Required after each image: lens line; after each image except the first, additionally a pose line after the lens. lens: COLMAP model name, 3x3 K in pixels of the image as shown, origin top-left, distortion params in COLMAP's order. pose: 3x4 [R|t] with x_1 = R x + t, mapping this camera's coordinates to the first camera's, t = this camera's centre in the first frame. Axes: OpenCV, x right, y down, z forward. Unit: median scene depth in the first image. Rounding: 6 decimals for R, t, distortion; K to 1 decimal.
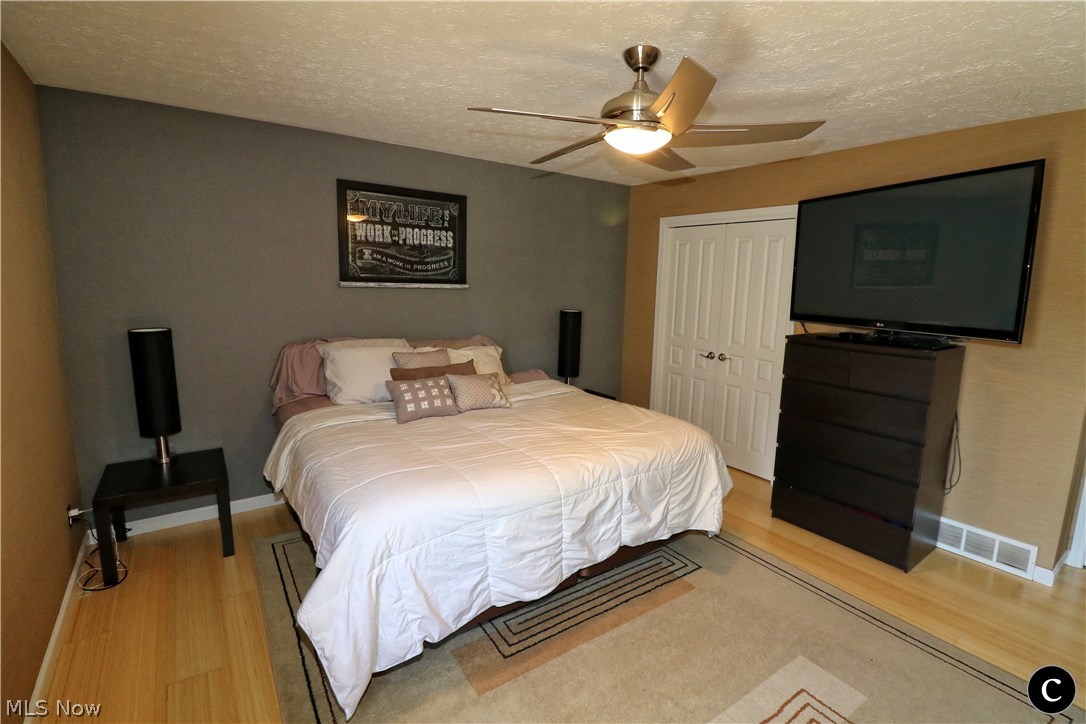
lens RADIAL K [[518.6, 0, 543.0], [0, 518.6, 362.0], [0, 0, 1]] dist [0.001161, -0.000077]
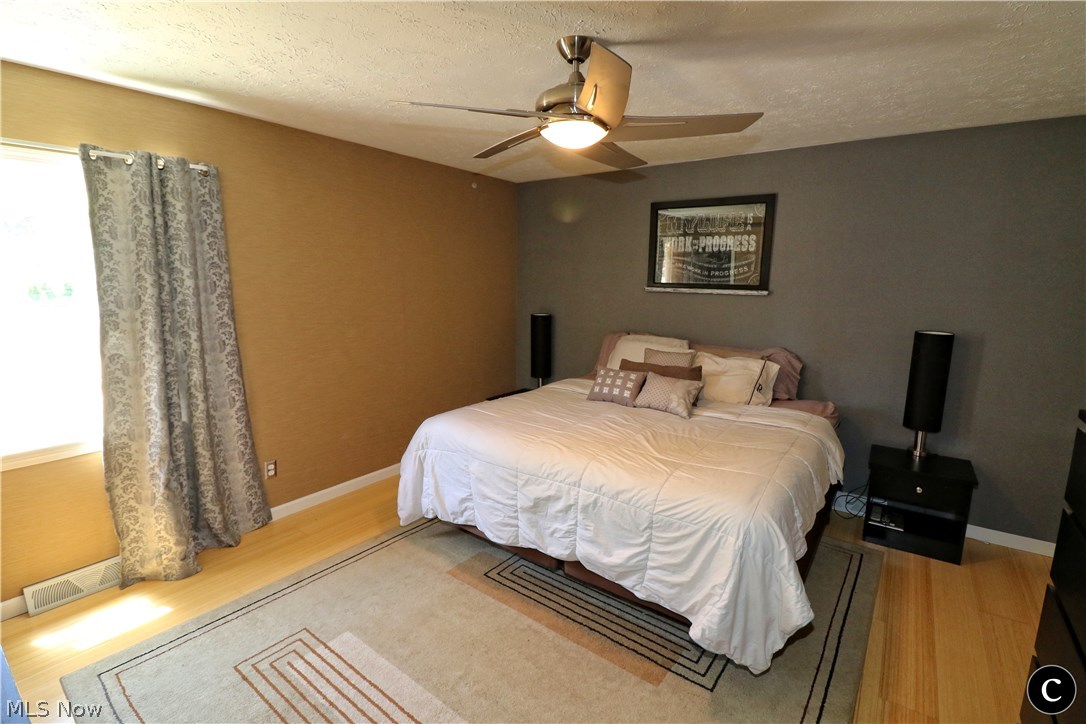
lens RADIAL K [[495.5, 0, 543.0], [0, 495.5, 362.0], [0, 0, 1]] dist [-0.000451, -0.000037]
pose [[0.296530, 0.138502, -0.944927, 0.812146], [-0.161858, 0.982403, 0.093202, -0.063615], [0.941208, 0.125307, 0.313729, 0.529892]]
